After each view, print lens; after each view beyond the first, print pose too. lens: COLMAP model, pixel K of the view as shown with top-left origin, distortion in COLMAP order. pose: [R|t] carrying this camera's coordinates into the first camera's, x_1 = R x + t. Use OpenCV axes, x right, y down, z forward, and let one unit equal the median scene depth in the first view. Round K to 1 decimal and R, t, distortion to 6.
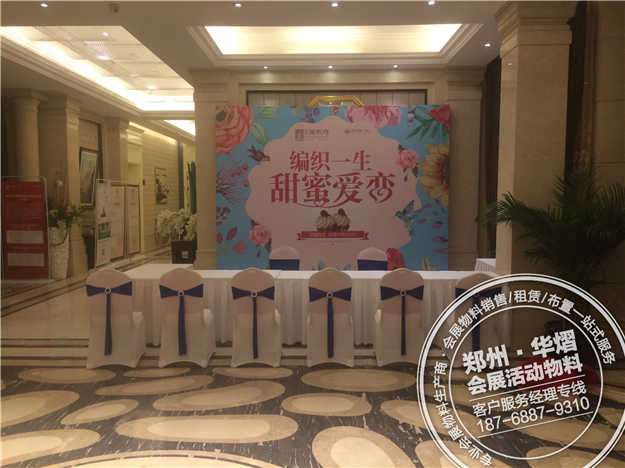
lens RADIAL K [[530.5, 0, 312.5], [0, 530.5, 234.0], [0, 0, 1]] dist [0.017217, 0.006518]
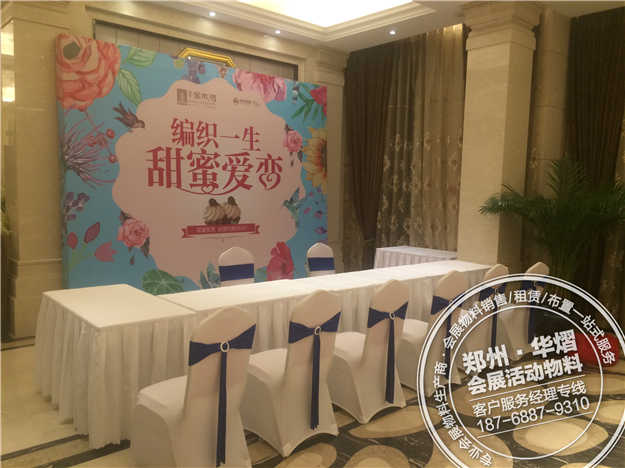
lens RADIAL K [[530.5, 0, 312.5], [0, 530.5, 234.0], [0, 0, 1]] dist [0.017217, 0.006518]
pose [[0.728364, -0.039638, 0.684043, -0.408747], [0.024290, 0.999192, 0.032036, -0.013823], [-0.684760, -0.006719, 0.728738, 0.329437]]
